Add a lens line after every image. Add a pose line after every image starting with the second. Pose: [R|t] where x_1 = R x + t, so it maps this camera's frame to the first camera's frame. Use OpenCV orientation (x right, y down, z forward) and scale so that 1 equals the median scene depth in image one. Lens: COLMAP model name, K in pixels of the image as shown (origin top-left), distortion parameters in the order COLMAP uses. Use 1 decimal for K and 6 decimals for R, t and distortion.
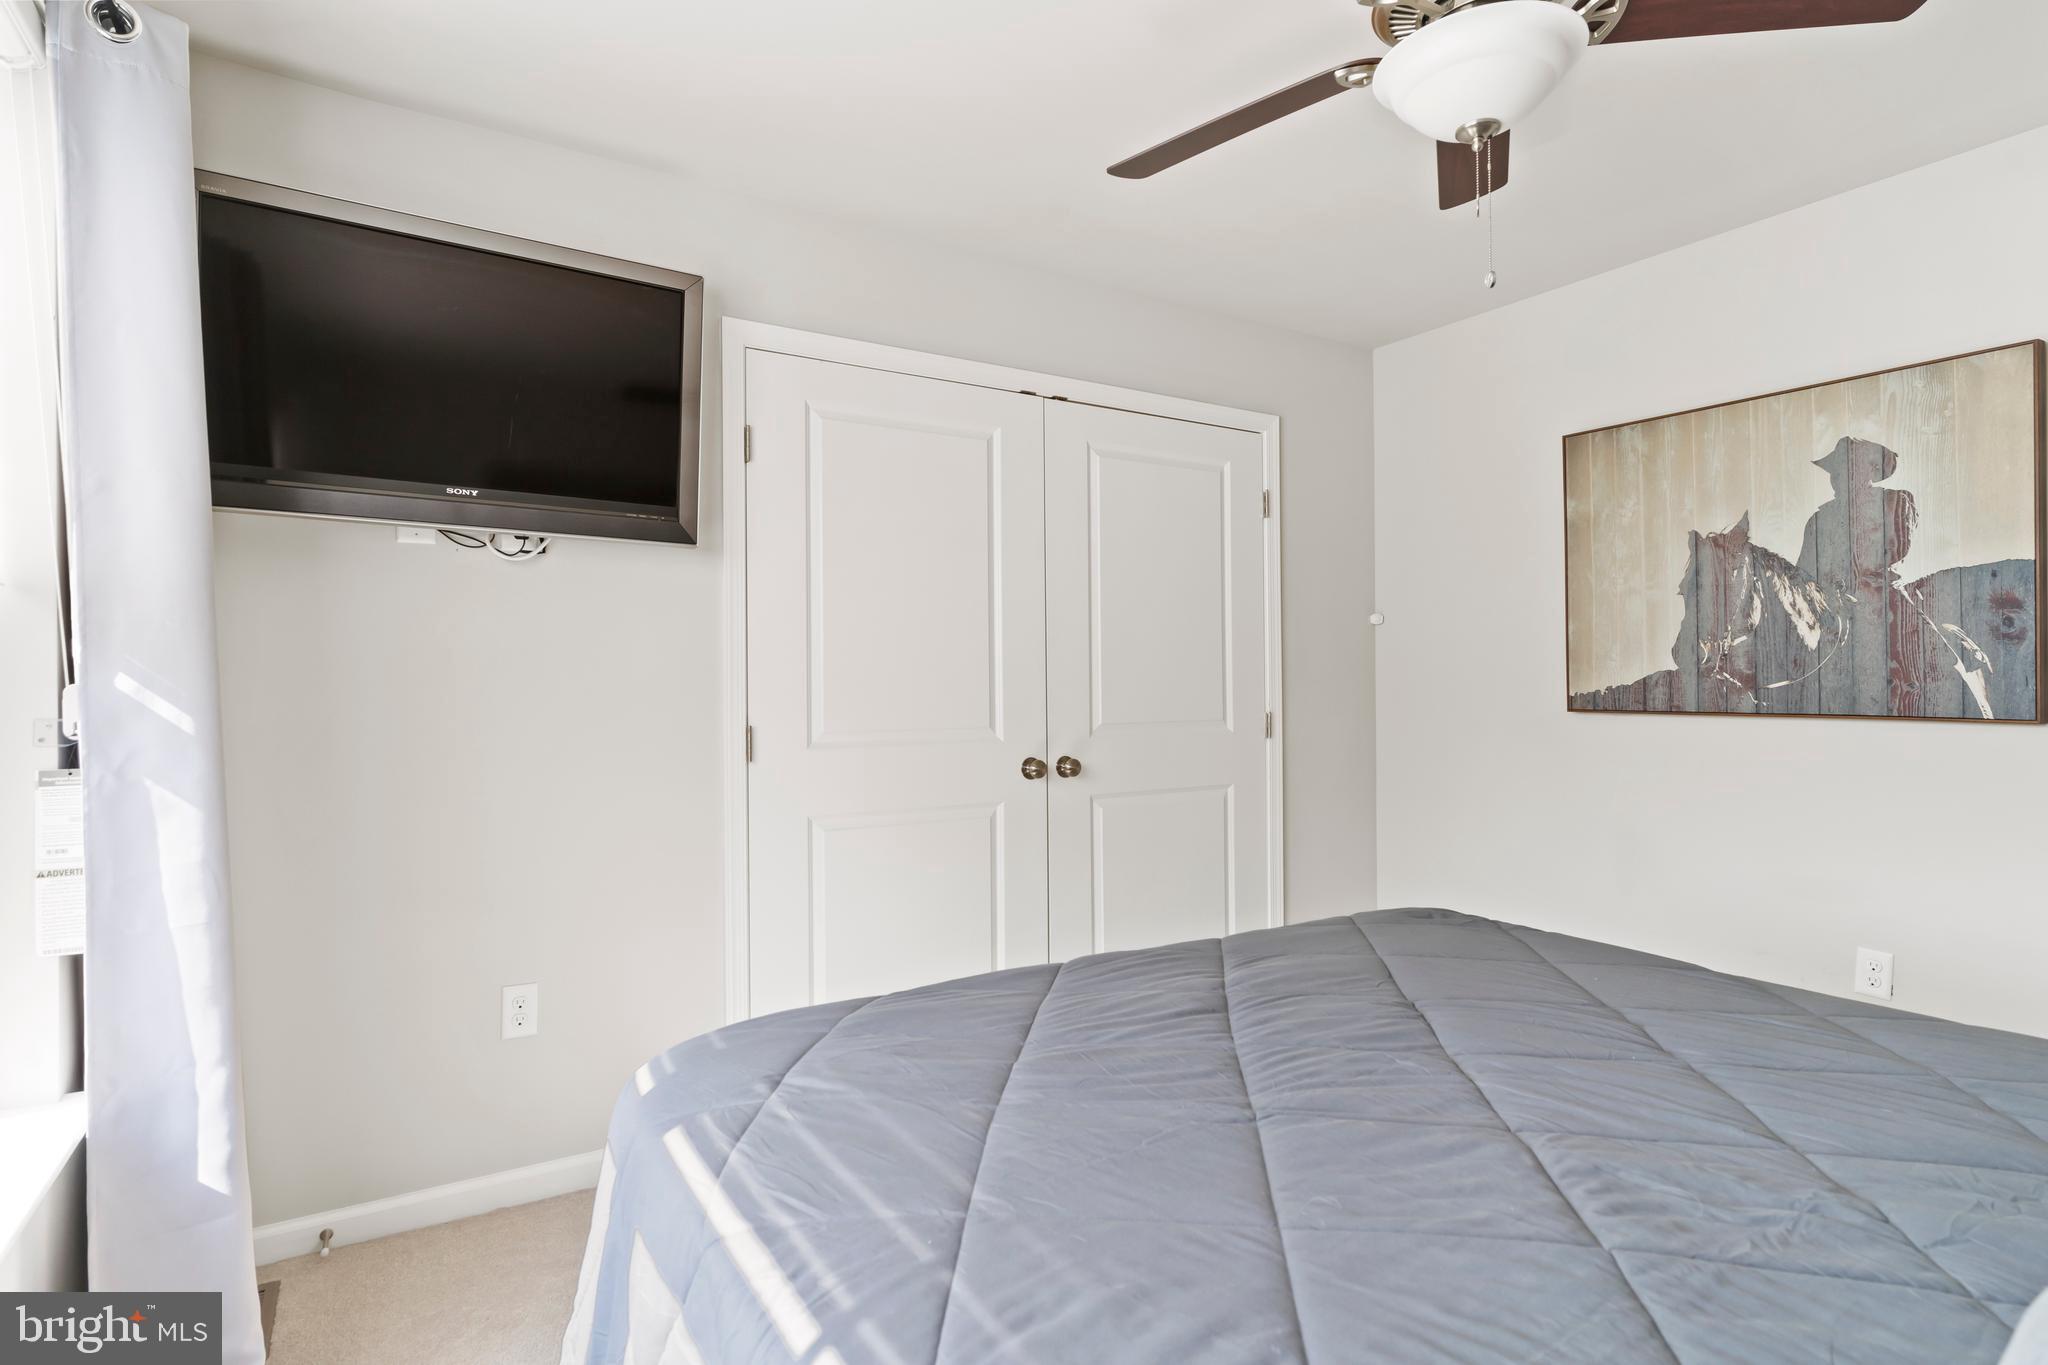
lens RADIAL K [[1045.9, 0, 1025.3], [0, 1045.9, 688.8], [0, 0, 1]] dist [-0.012233, 0.005350]
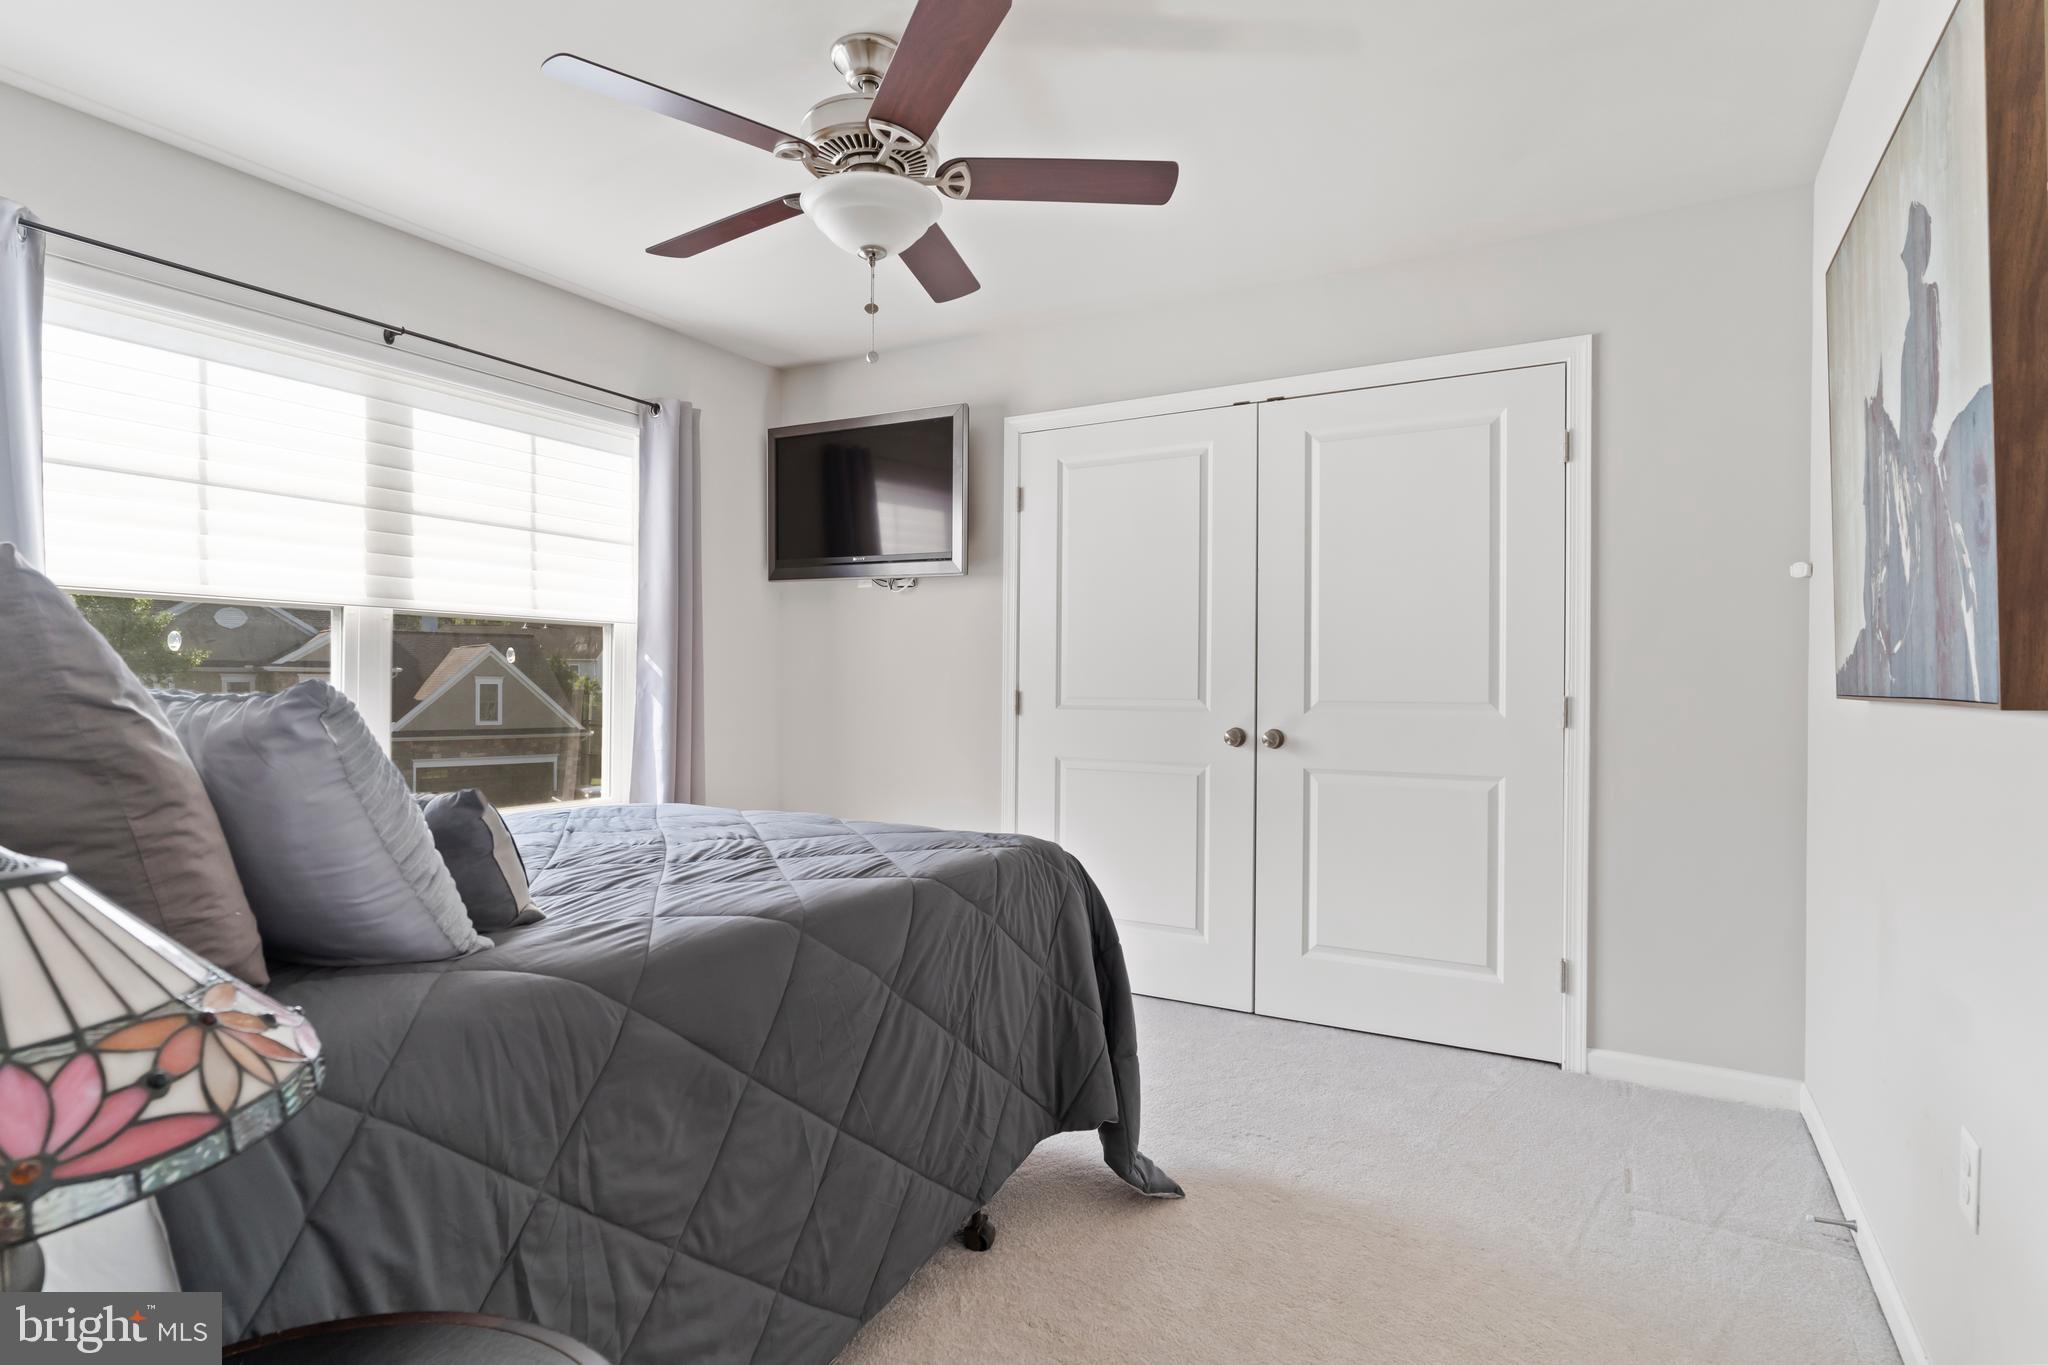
lens RADIAL K [[1045.9, 0, 1025.2], [0, 1045.9, 675.4], [0, 0, 1]] dist [-0.012233, 0.005350]
pose [[0.459659, 0.003953, -0.888087, 0.892853], [-0.013207, 0.999910, -0.002385, 0.015059], [0.887997, 0.012825, 0.459670, 0.279781]]
